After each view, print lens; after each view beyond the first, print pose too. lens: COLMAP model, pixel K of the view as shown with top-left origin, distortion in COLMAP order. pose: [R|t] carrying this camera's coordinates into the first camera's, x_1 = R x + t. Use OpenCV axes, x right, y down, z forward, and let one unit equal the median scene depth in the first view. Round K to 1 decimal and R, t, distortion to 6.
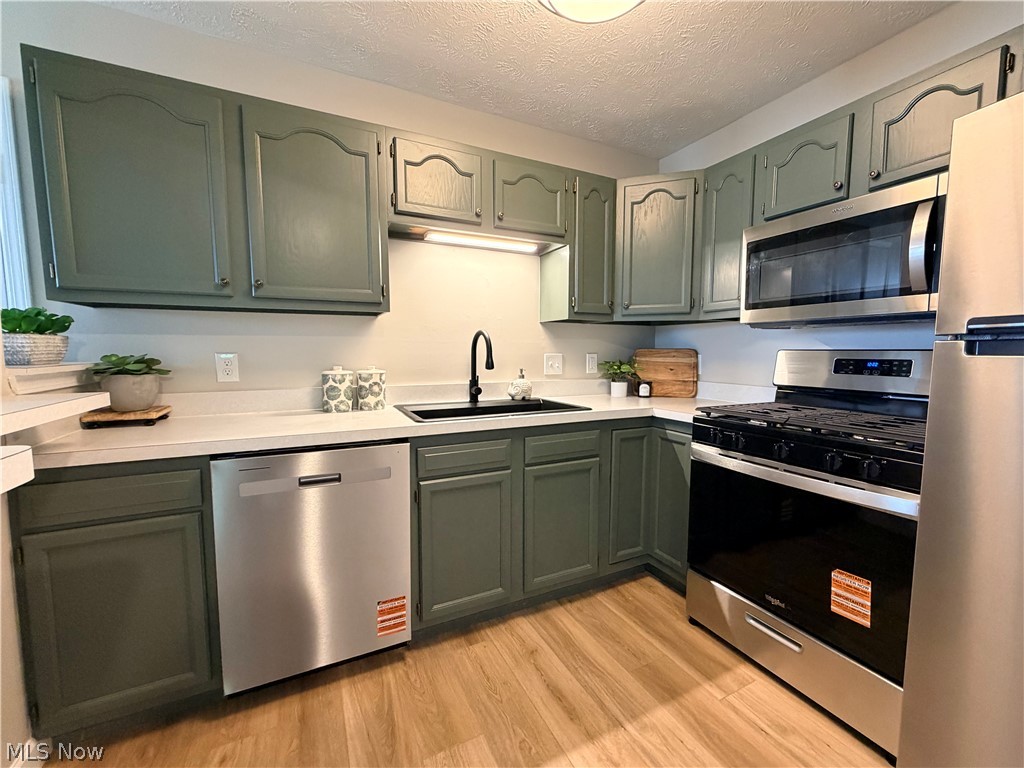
lens RADIAL K [[418.5, 0, 511.8], [0, 418.5, 386.6], [0, 0, 1]] dist [0.000369, 0.000171]
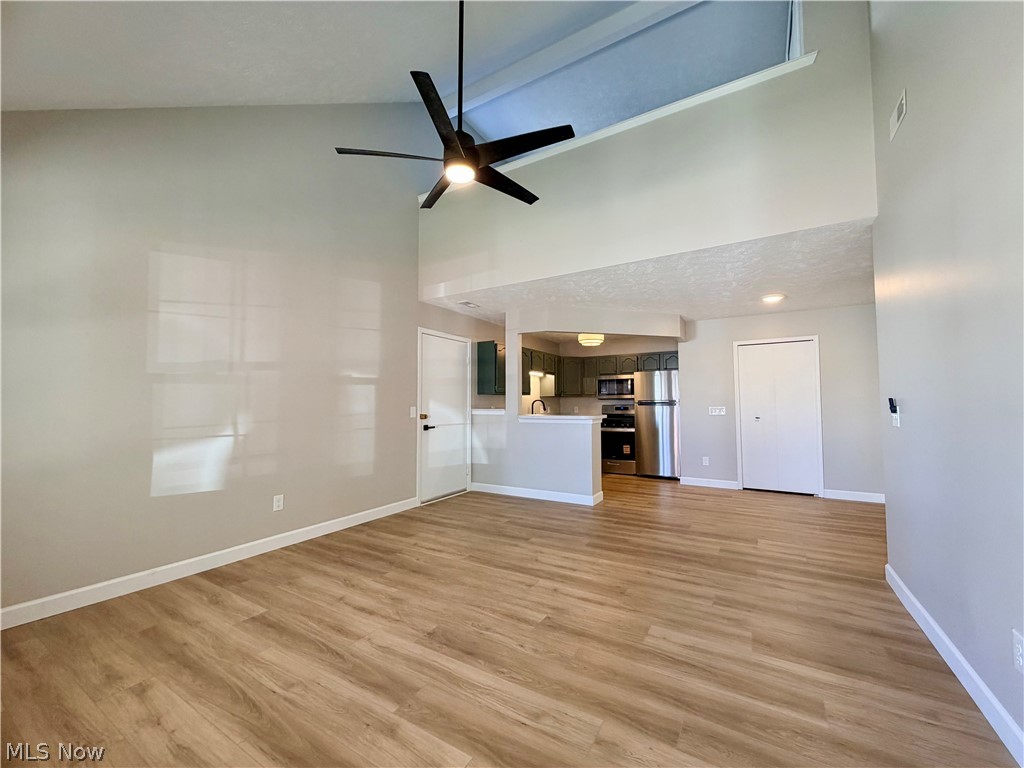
lens RADIAL K [[406.7, 0, 510.3], [0, 406.7, 386.9], [0, 0, 1]] dist [-0.003363, -0.000103]
pose [[0.842938, 0.020918, 0.537604, -2.464145], [0.049510, 0.991988, -0.116226, 0.166429], [-0.535728, 0.124588, 0.835149, -2.009150]]
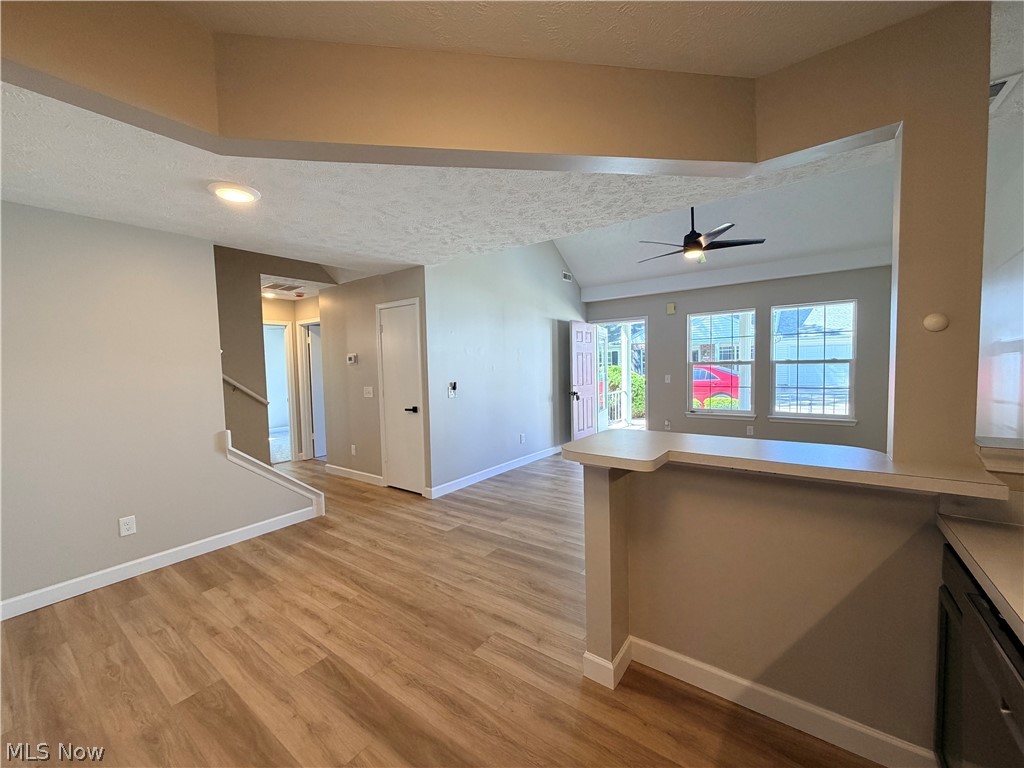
lens RADIAL K [[406.7, 0, 510.3], [0, 406.7, 386.9], [0, 0, 1]] dist [-0.003363, -0.000103]
pose [[-0.887618, 0.046372, -0.458239, 0.250411], [-0.015481, 0.991353, 0.130309, -0.198595], [0.460319, 0.122758, -0.879225, 0.862229]]
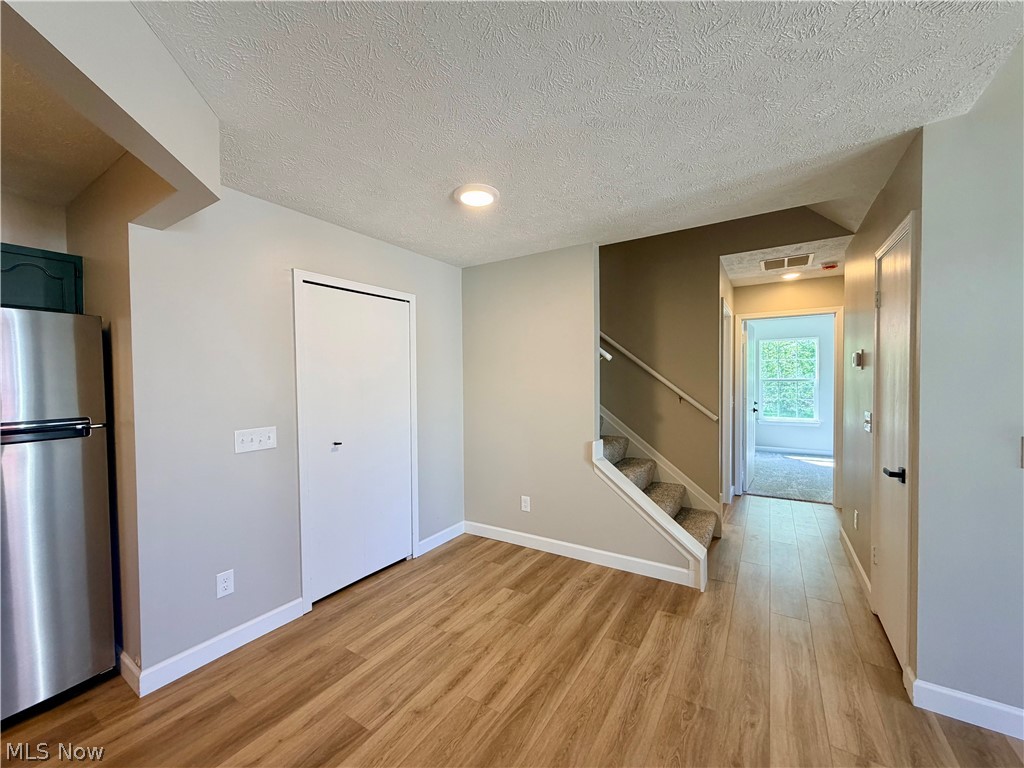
lens RADIAL K [[402.6, 0, 514.6], [0, 402.6, 387.8], [0, 0, 1]] dist [-0.000109, 0.000595]
pose [[-0.520588, -0.013968, 0.853694, -0.730873], [0.083071, 0.994294, 0.066926, -0.120904], [-0.849757, 0.105758, -0.516457, -0.156307]]
